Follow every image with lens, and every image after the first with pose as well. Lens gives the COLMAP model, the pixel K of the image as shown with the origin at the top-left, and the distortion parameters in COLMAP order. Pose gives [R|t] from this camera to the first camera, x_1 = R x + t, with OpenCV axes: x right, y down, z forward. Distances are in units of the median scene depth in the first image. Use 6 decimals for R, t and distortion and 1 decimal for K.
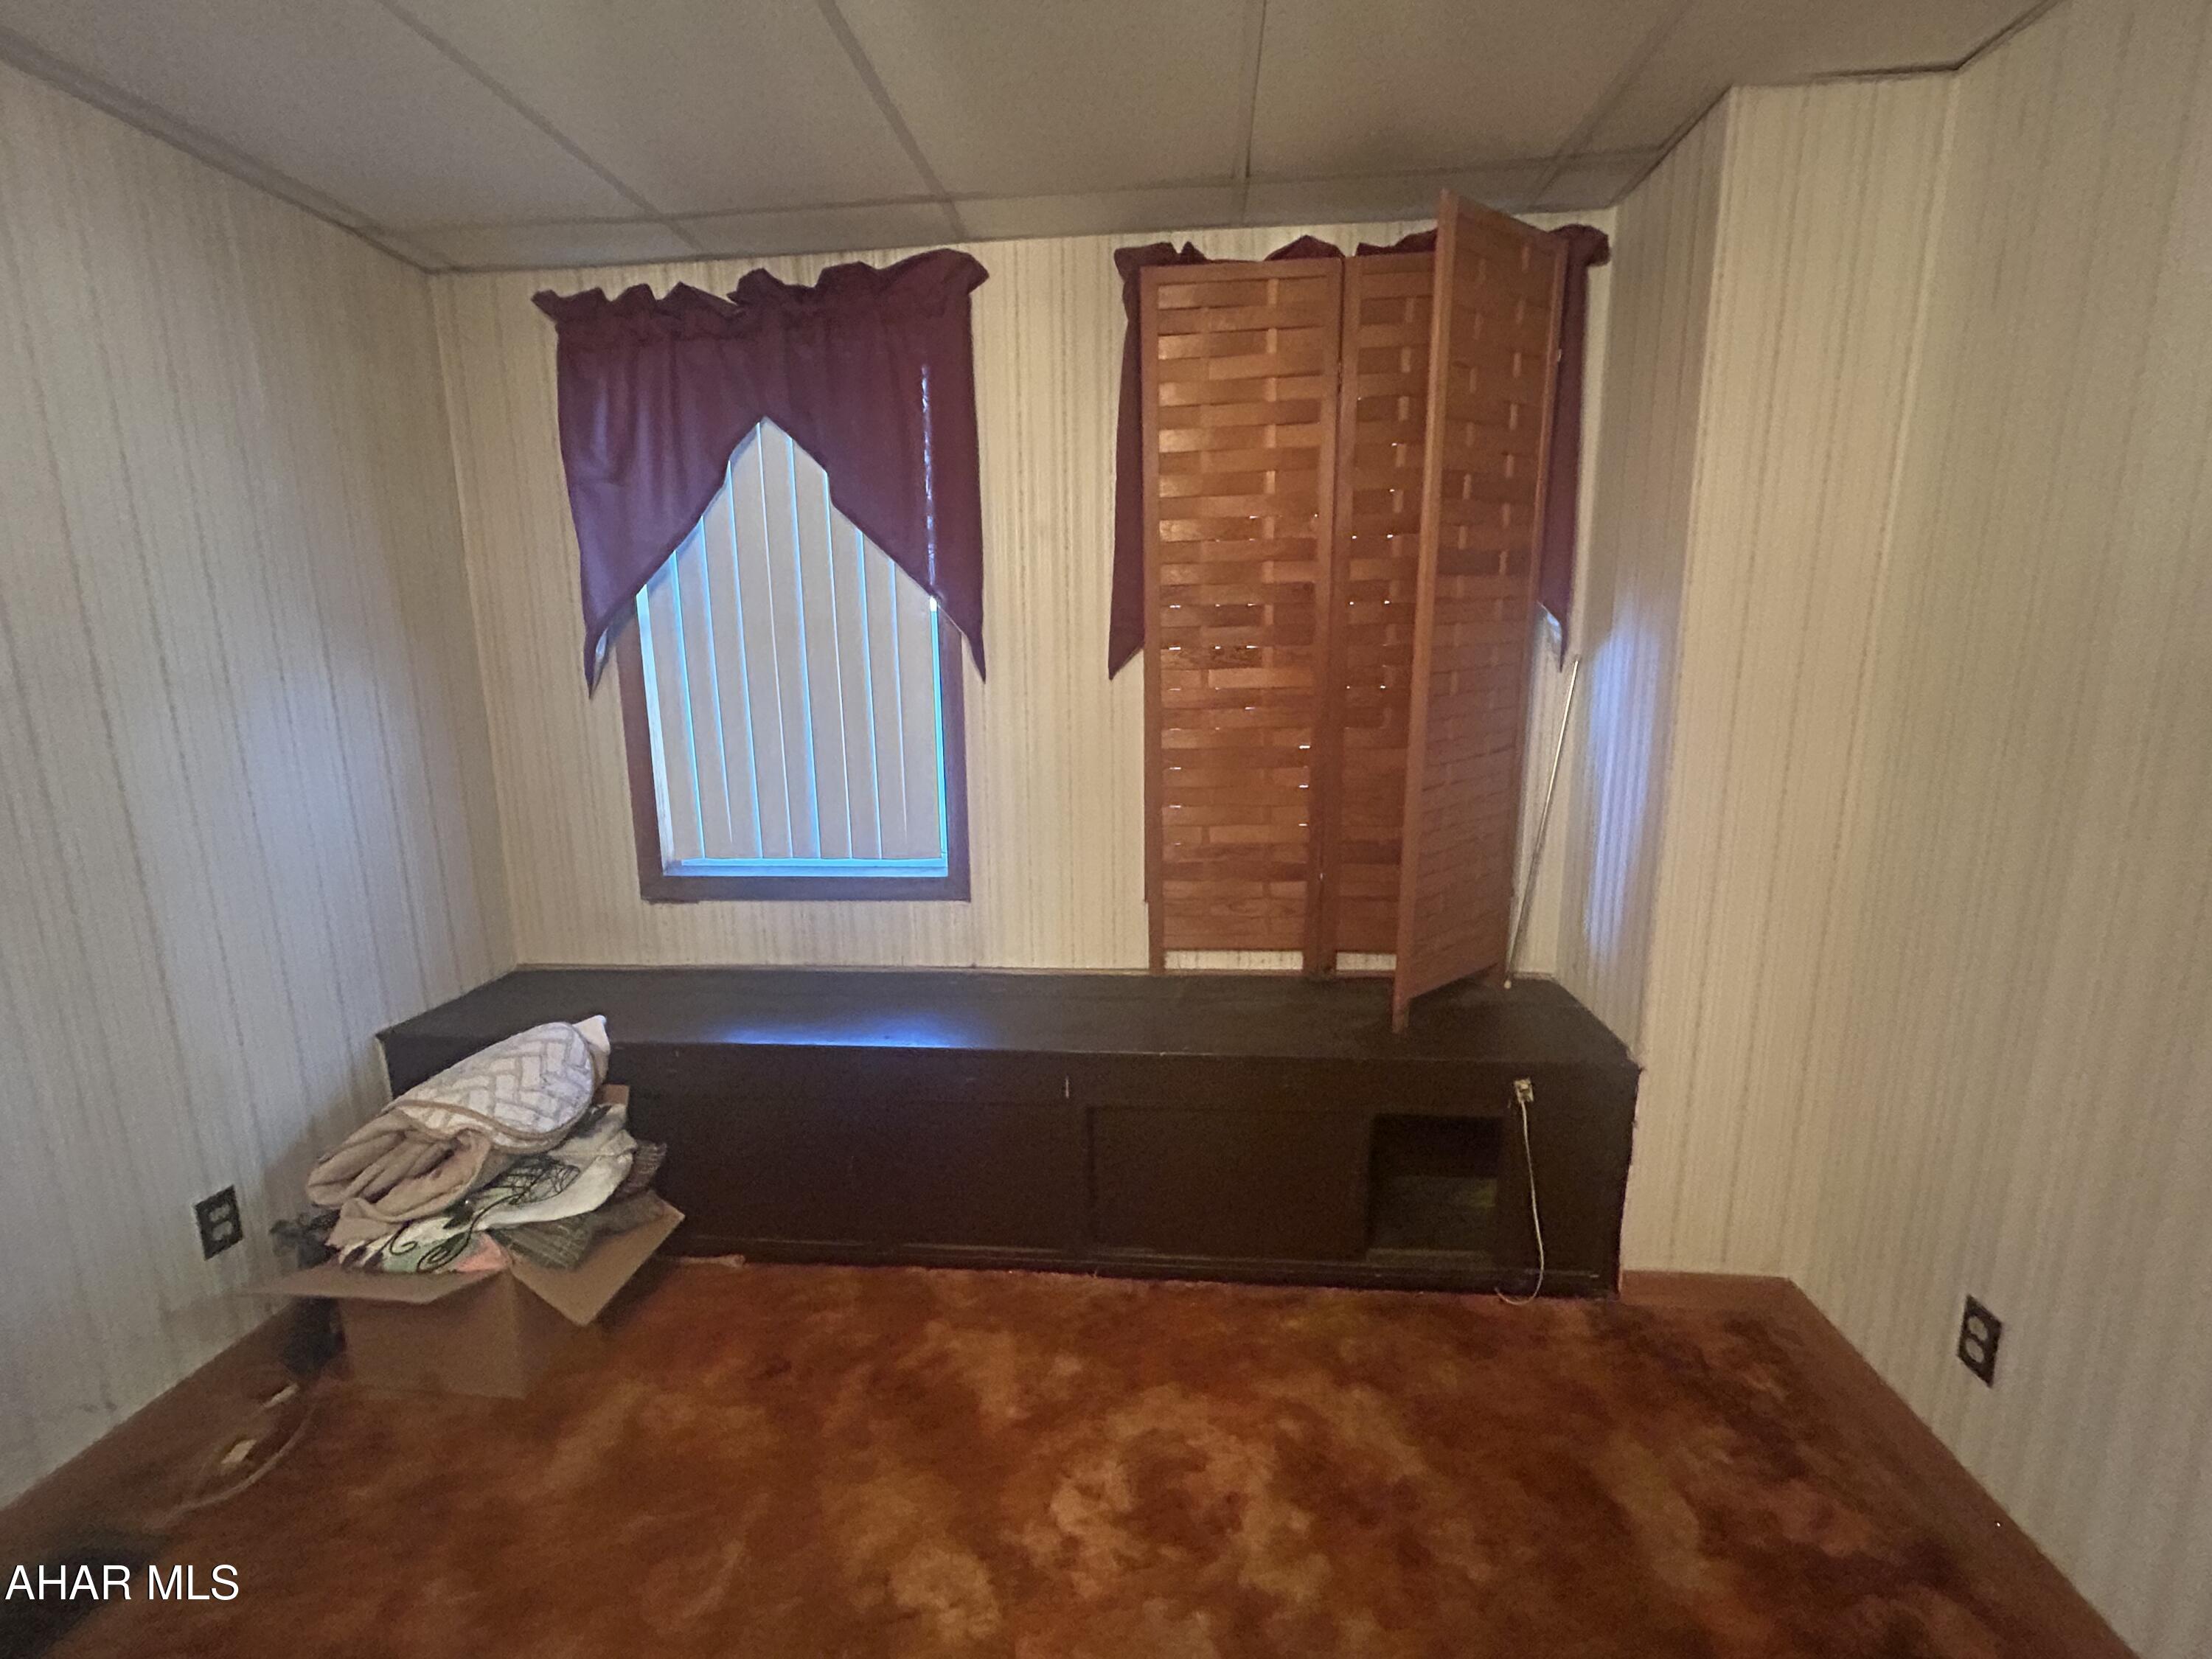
lens RADIAL K [[899.5, 0, 1106.0], [0, 899.5, 829.5], [0, 0, 1]] dist [-0.007904, 0.000445]
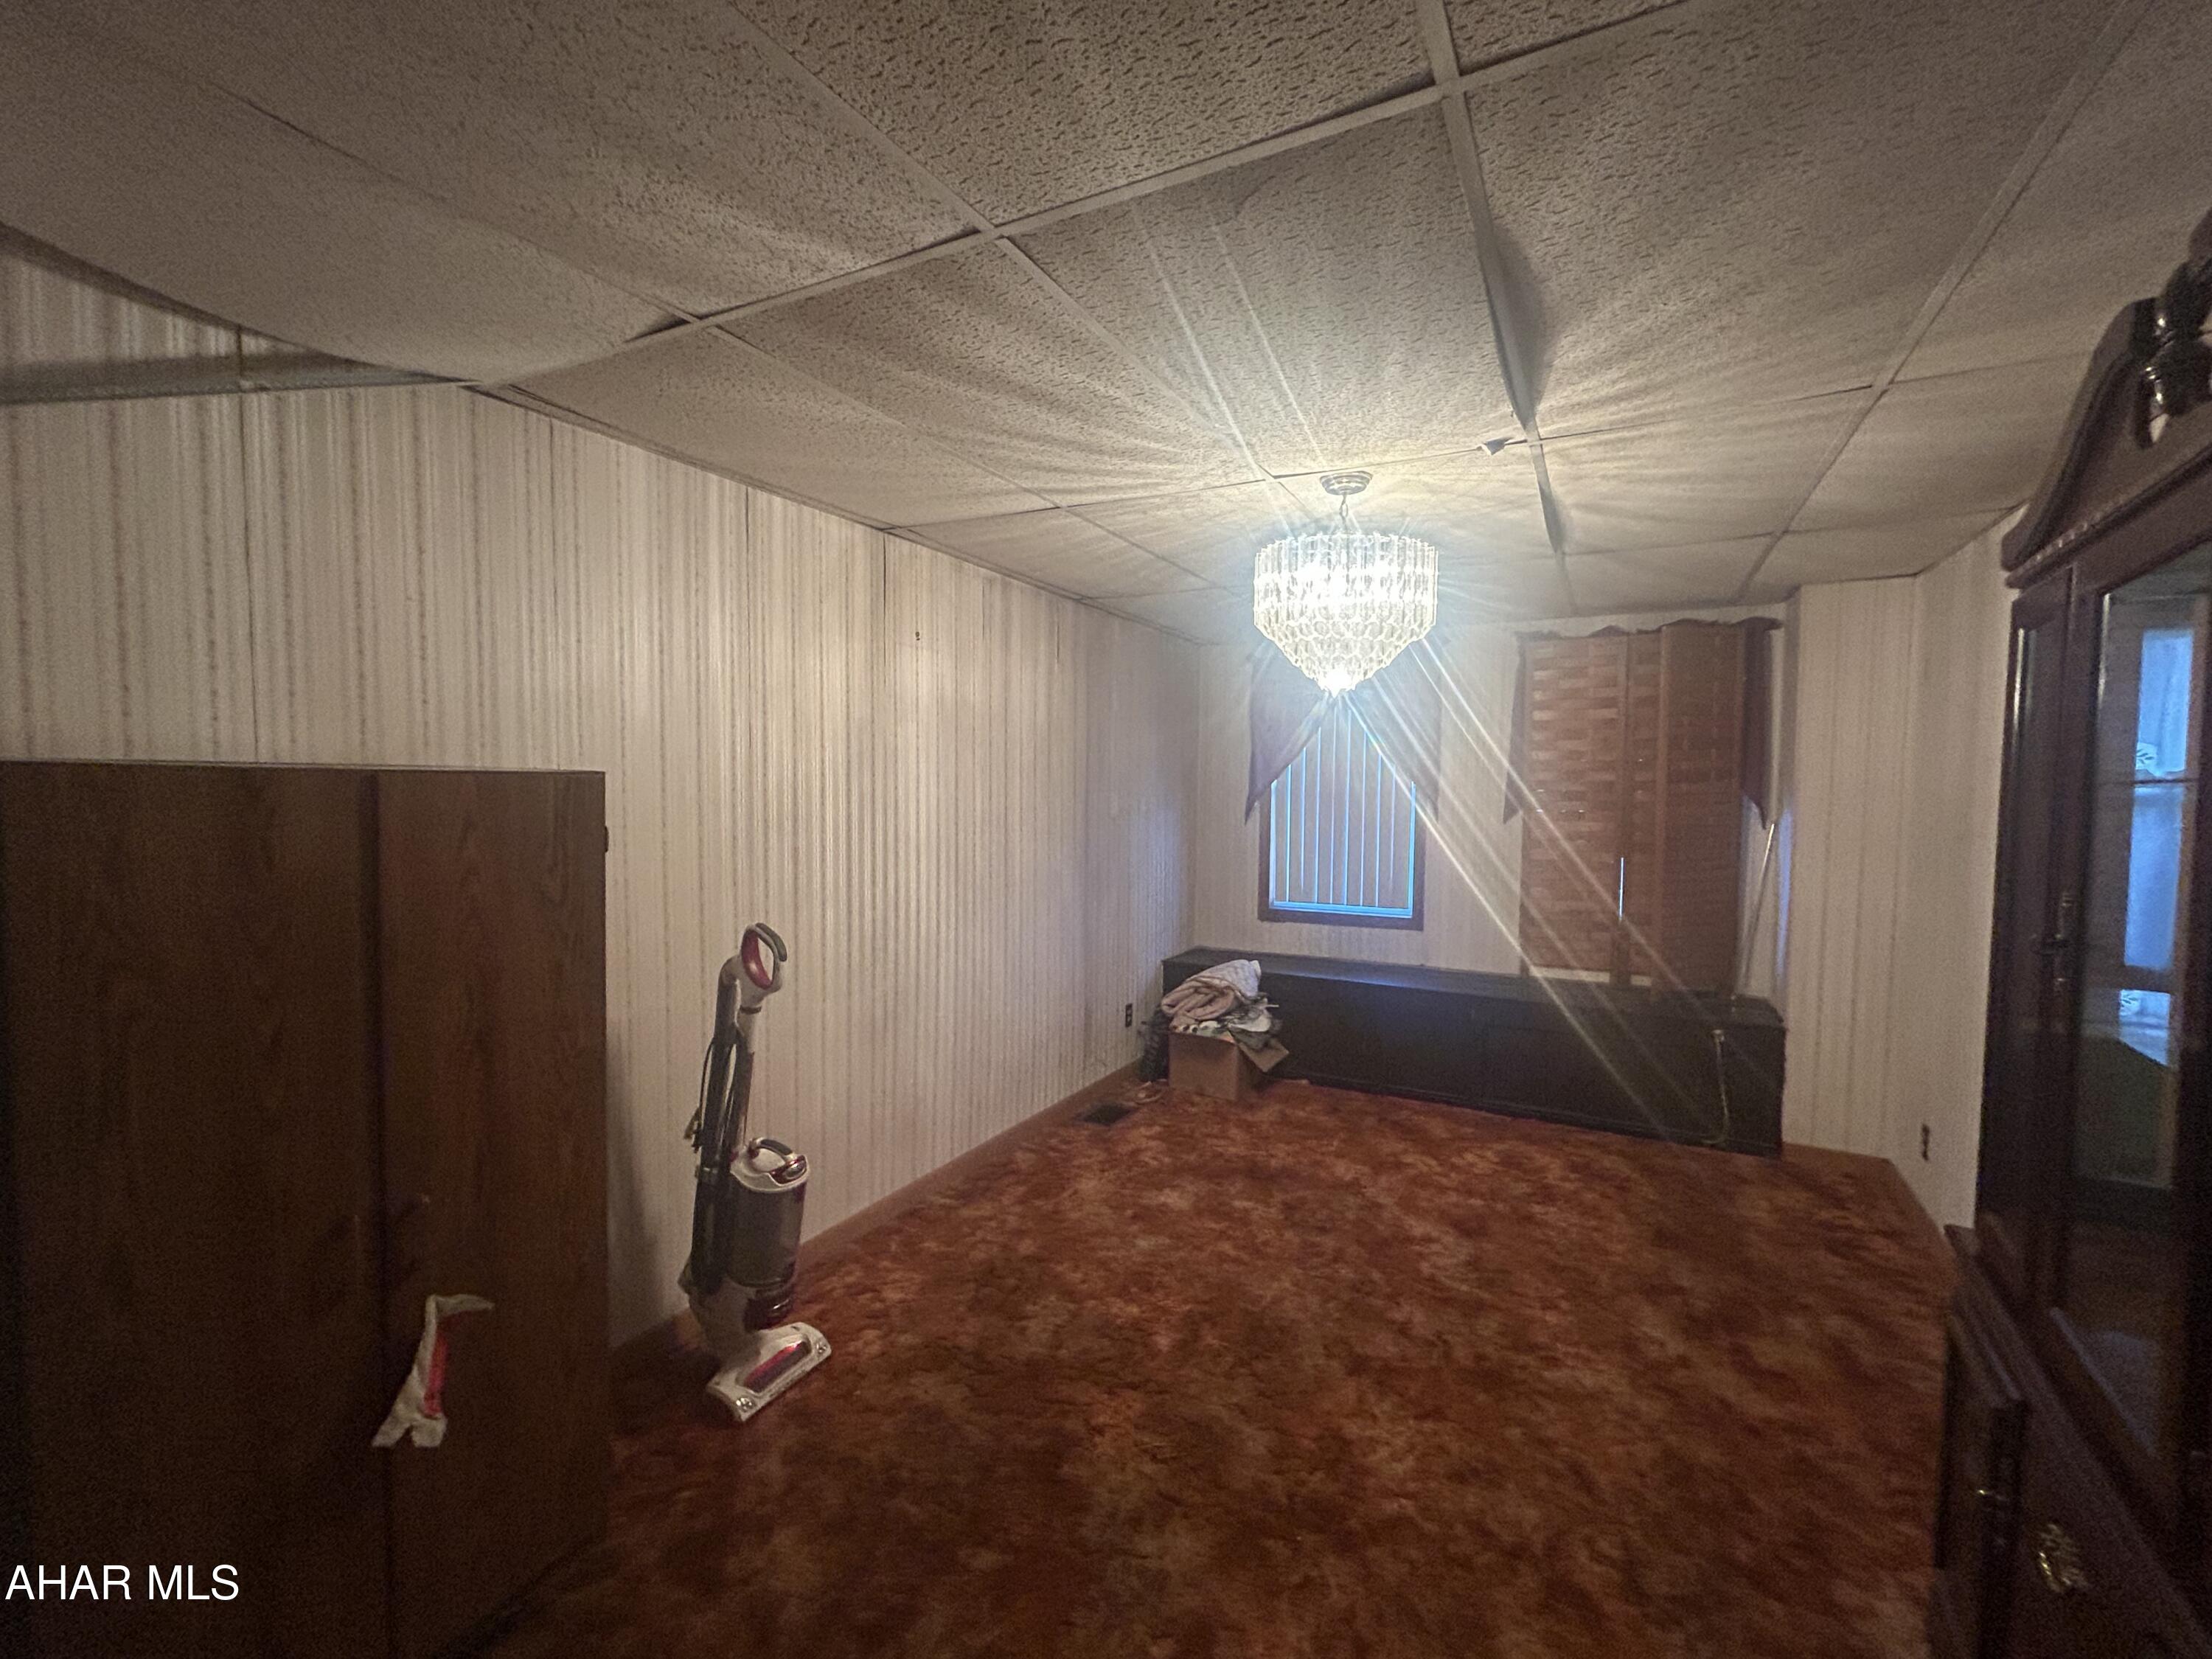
lens RADIAL K [[909.8, 0, 1111.3], [0, 909.8, 823.4], [0, 0, 1]] dist [-0.007608, 0.003159]
pose [[0.916414, 0.036561, -0.398559, 0.012337], [-0.094102, 0.987586, -0.125775, 0.220265], [0.389012, 0.152767, 0.908478, -1.537310]]
